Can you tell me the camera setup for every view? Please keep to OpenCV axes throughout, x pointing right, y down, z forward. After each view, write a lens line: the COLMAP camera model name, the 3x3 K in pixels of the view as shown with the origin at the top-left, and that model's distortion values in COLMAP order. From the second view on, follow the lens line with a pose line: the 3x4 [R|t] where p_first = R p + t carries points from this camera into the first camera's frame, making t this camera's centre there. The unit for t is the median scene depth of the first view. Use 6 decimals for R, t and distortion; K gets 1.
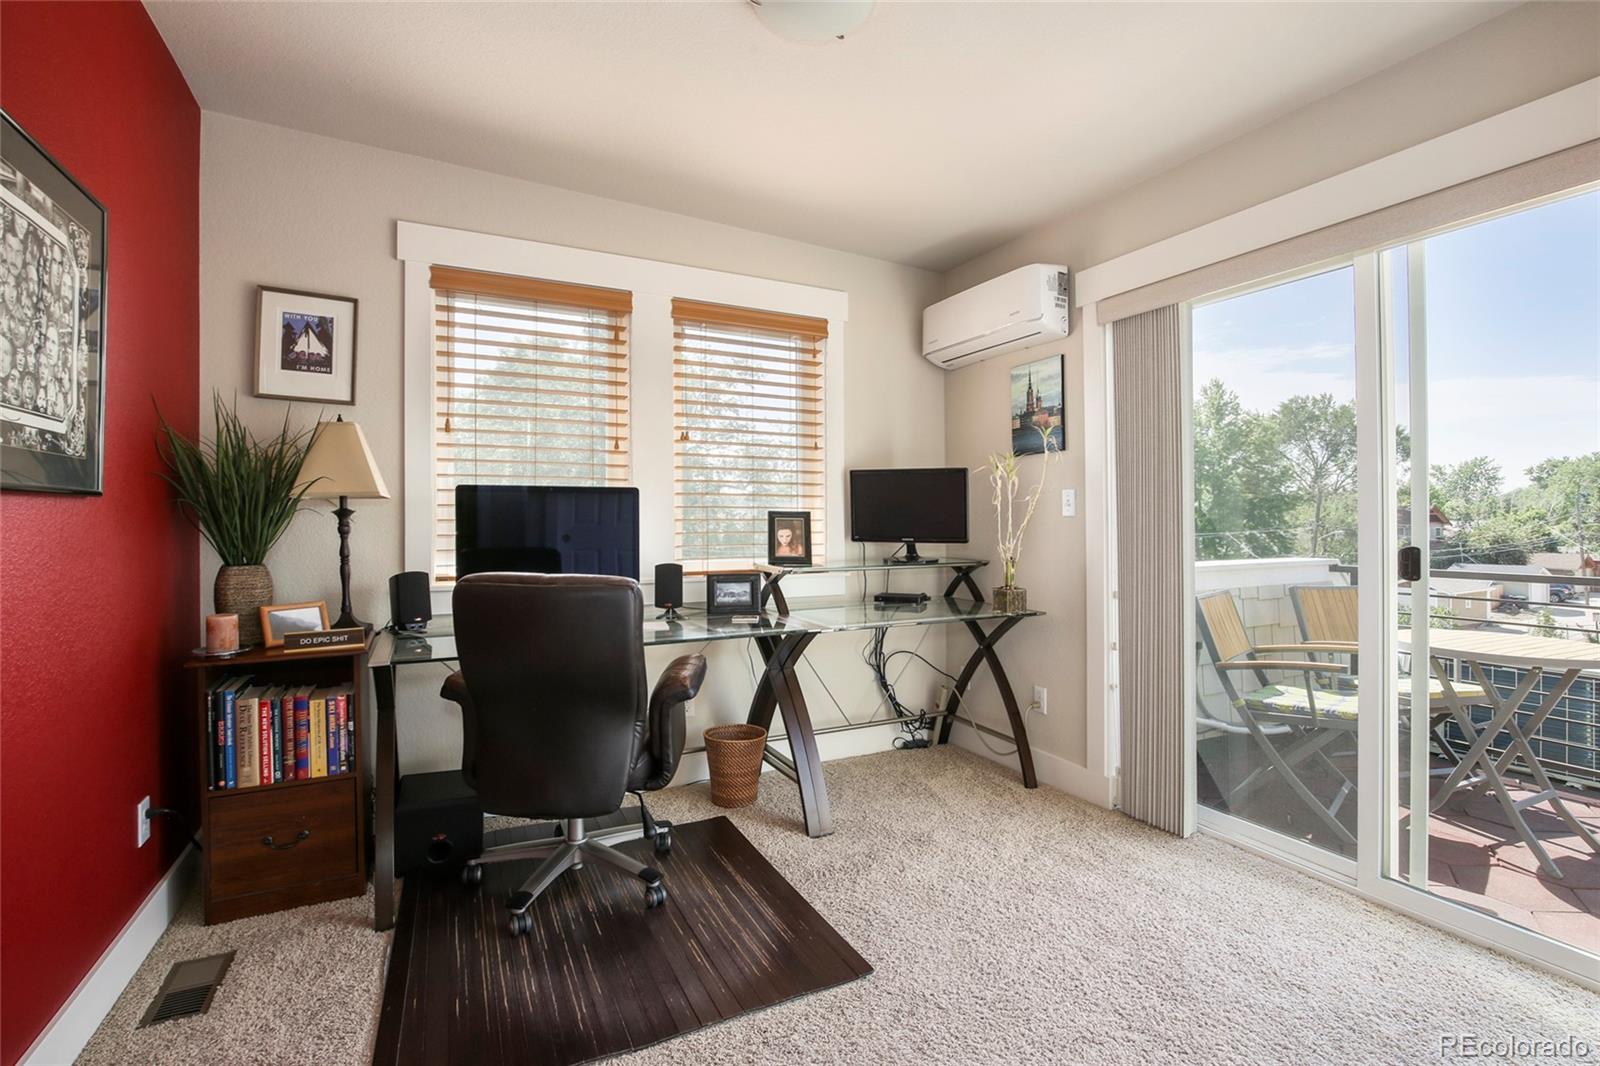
lens RADIAL K [[726.7, 0, 806.4], [0, 726.7, 531.6], [0, 0, 1]] dist [-0.003349, 0.000050]
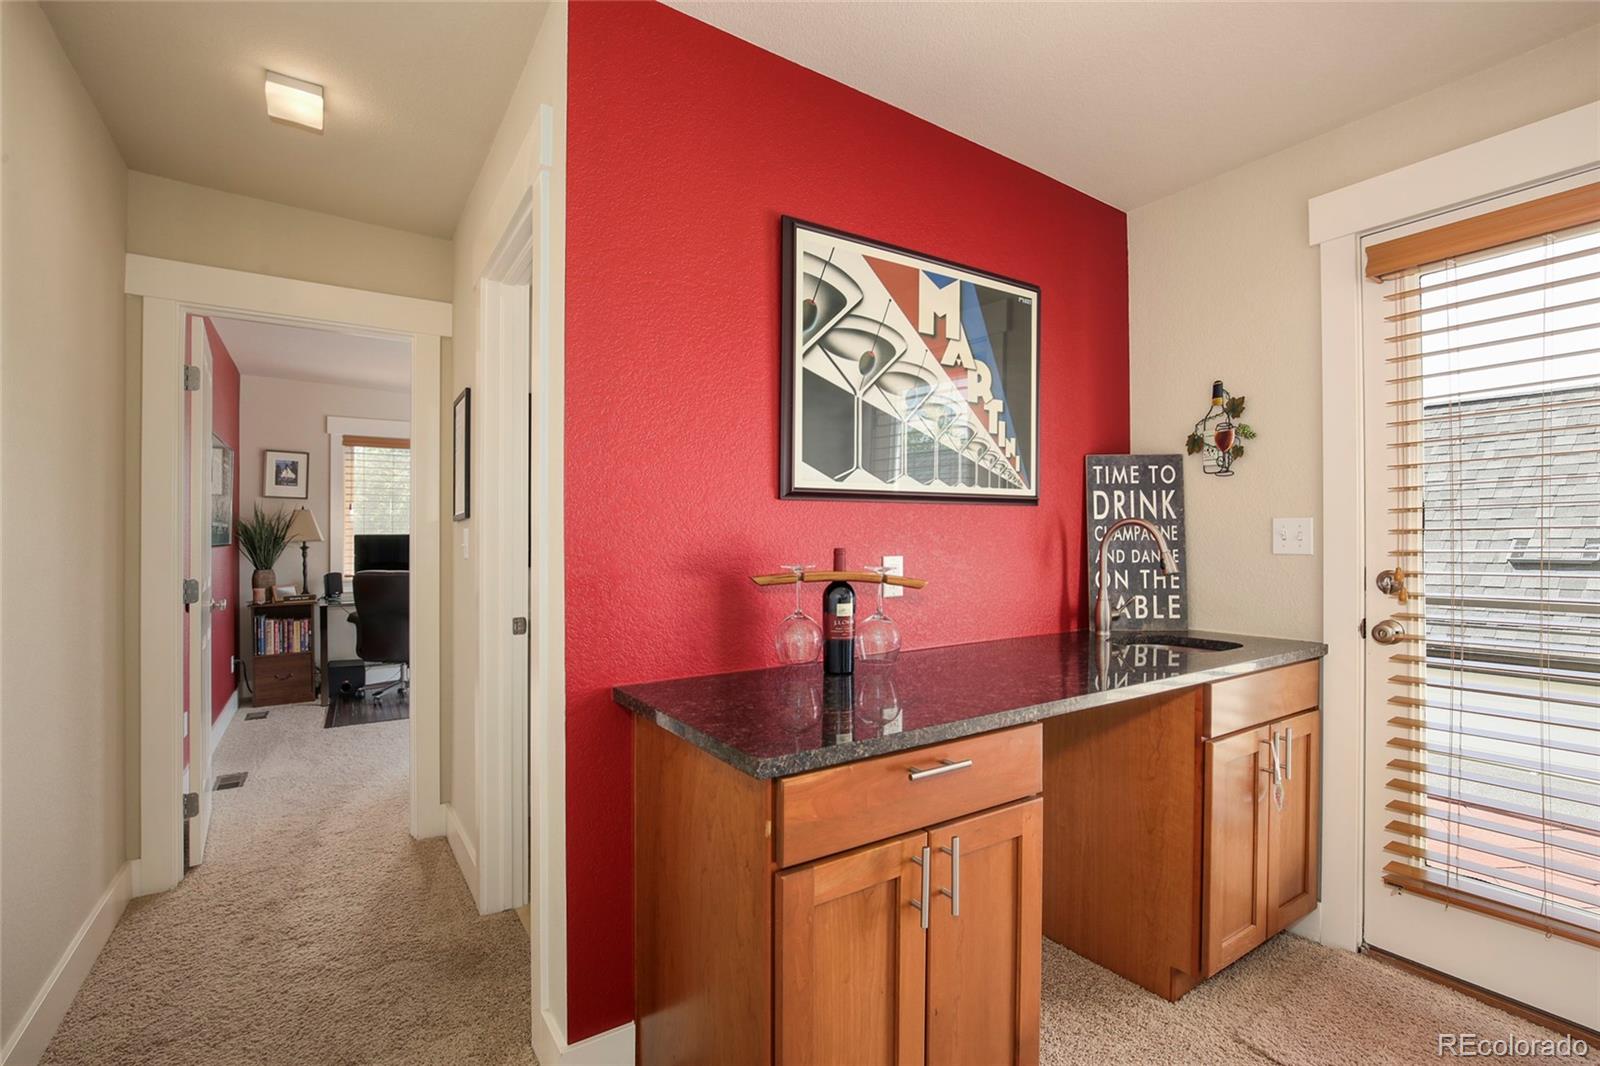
lens RADIAL K [[726.7, 0, 794.2], [0, 726.7, 534.7], [0, 0, 1]] dist [-0.003349, 0.000050]
pose [[0.996410, -0.005797, 0.084462, 0.753724], [0.006945, 0.999887, -0.013313, -0.024800], [-0.084375, 0.013851, 0.996338, -1.491556]]
